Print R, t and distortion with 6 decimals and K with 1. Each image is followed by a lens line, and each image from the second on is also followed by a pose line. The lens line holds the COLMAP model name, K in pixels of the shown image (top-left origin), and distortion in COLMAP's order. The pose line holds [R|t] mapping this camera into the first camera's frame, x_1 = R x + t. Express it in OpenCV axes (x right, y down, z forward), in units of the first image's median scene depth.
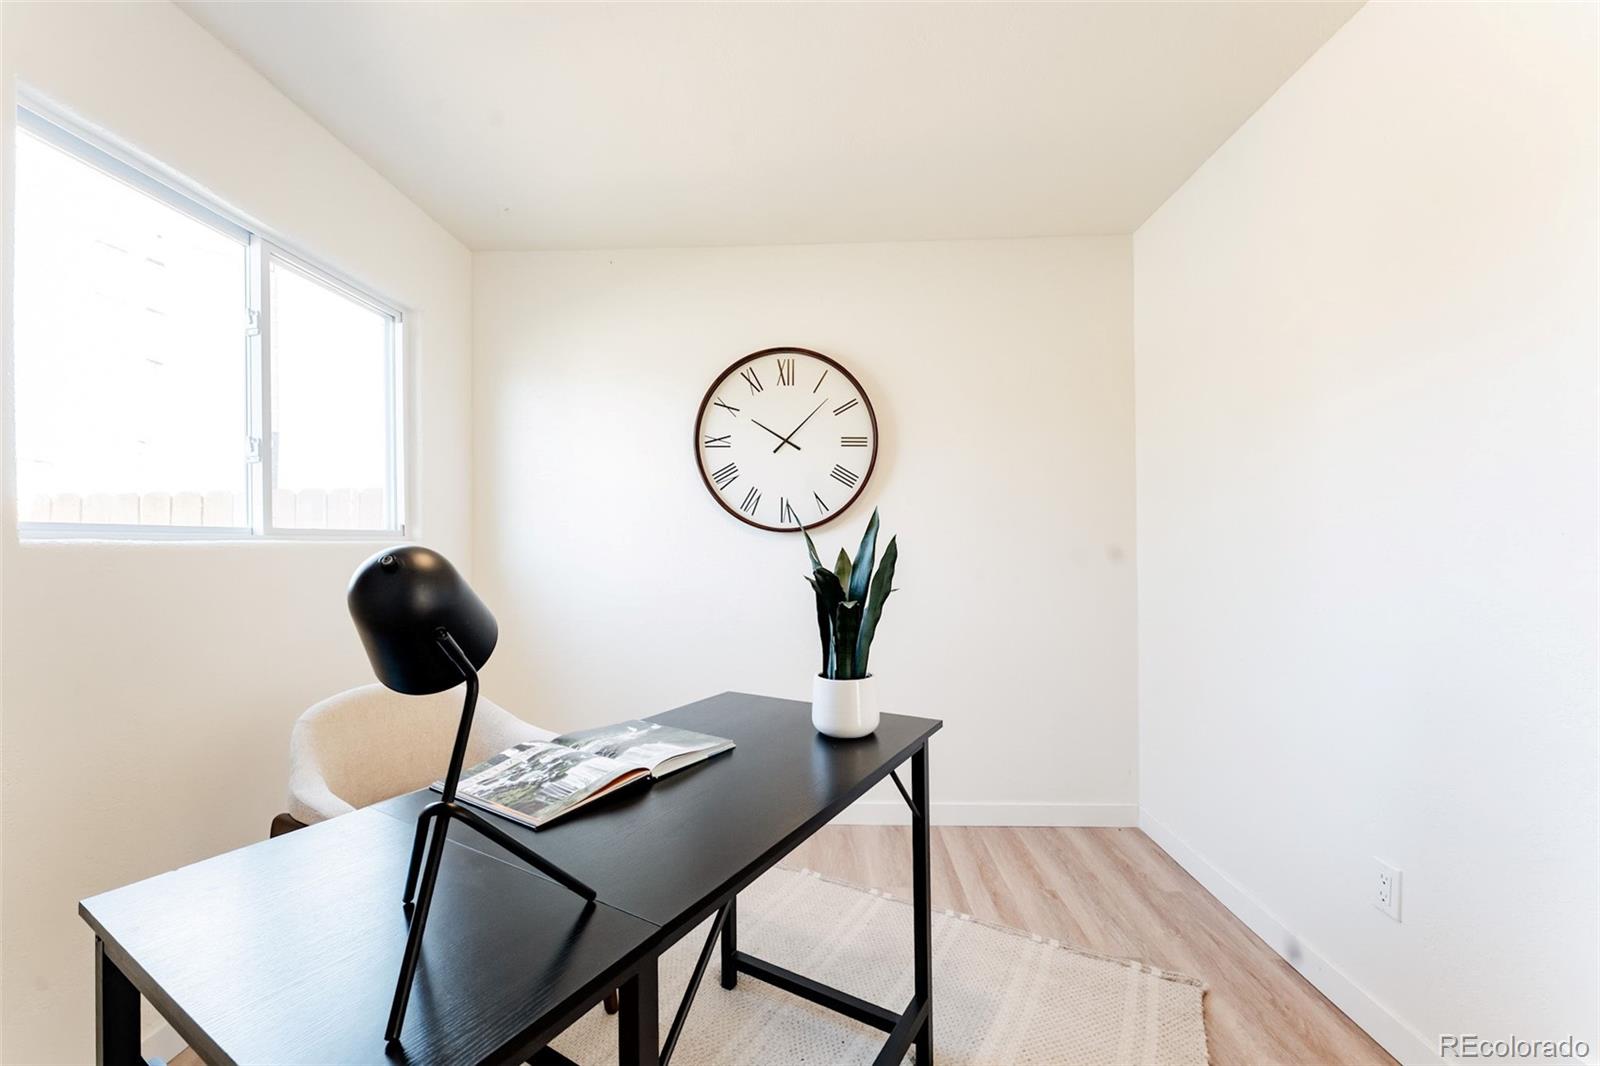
lens RADIAL K [[646.5, 0, 798.8], [0, 646.5, 534.4], [0, 0, 1]] dist [0.002704, -0.000977]
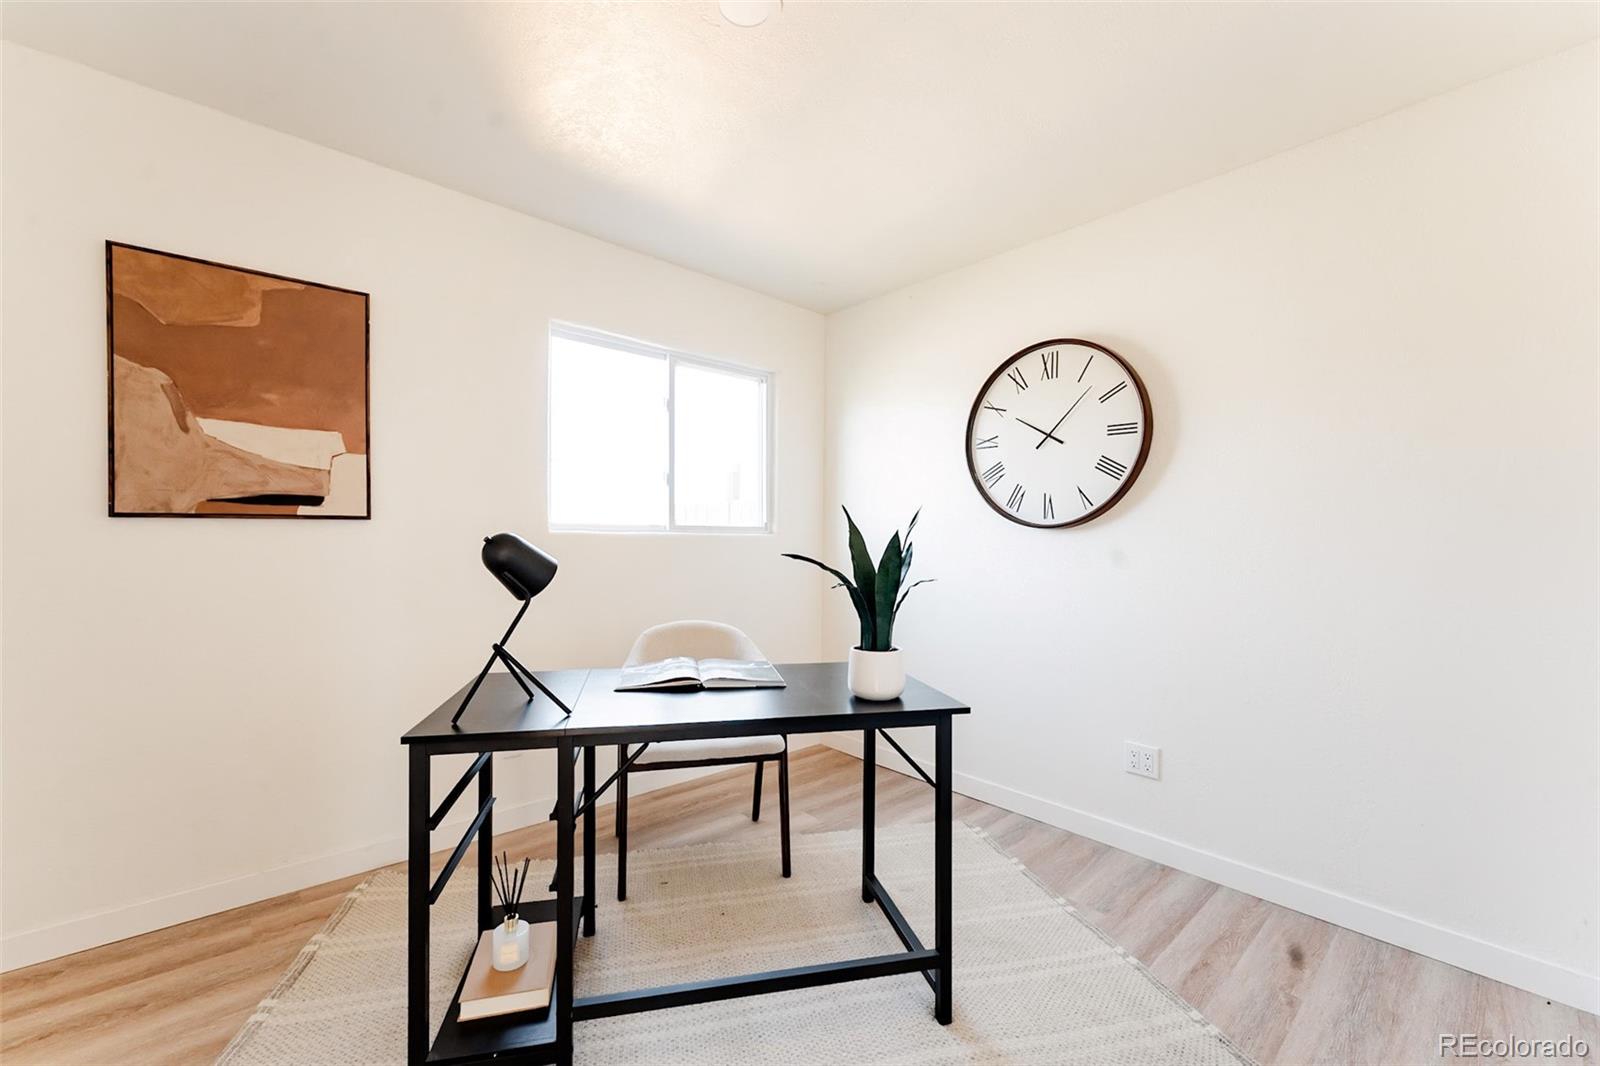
lens RADIAL K [[646.5, 0, 792.7], [0, 646.5, 535.4], [0, 0, 1]] dist [0.002704, -0.000977]
pose [[0.692819, 0.008197, -0.721065, 0.420933], [-0.005112, 0.999966, 0.006455, 0.003120], [0.721094, -0.000786, 0.692837, 0.035542]]
